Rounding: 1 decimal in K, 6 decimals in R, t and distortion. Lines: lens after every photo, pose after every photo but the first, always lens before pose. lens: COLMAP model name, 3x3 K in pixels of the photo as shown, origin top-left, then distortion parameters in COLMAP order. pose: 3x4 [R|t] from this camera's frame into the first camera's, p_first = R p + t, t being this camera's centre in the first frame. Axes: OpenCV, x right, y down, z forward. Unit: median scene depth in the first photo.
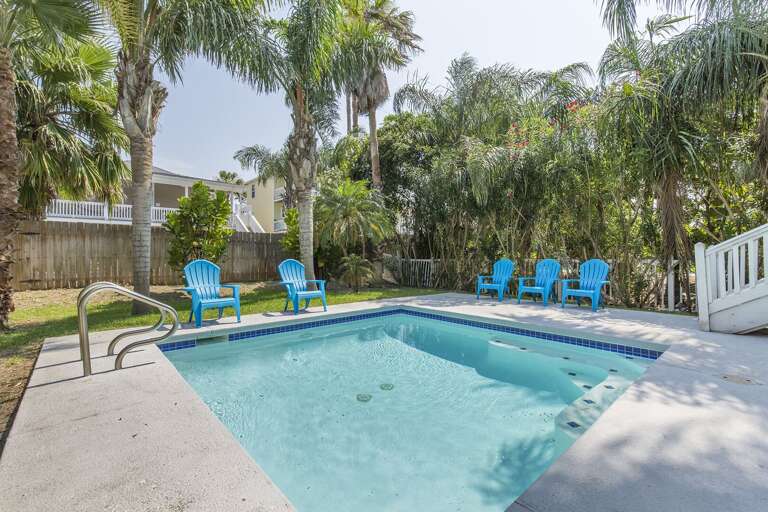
lens RADIAL K [[340.5, 0, 381.6], [0, 340.5, 253.3], [0, 0, 1]] dist [0.010972, 0.000022]
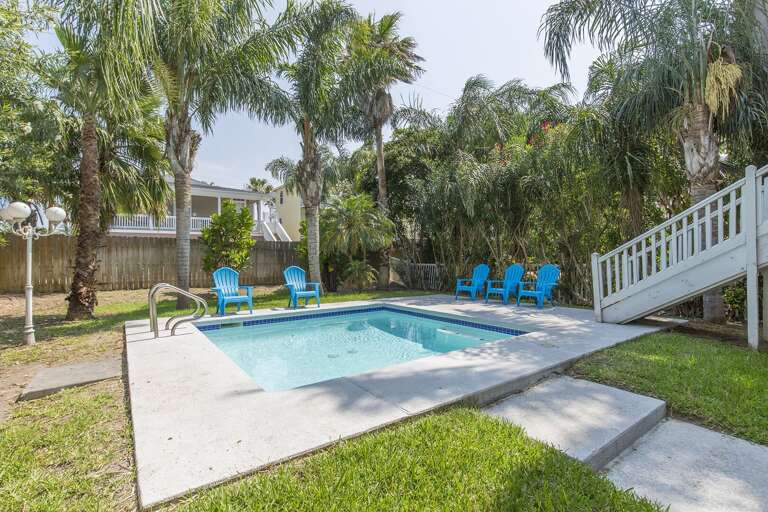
lens RADIAL K [[360.5, 0, 382.9], [0, 360.5, 255.9], [0, 0, 1]] dist [0.001265, 0.000109]
pose [[0.995062, -0.007964, -0.098937, 0.133761], [0.008016, 0.999968, 0.000125, -0.012867], [0.098933, -0.000917, 0.995094, -0.203196]]
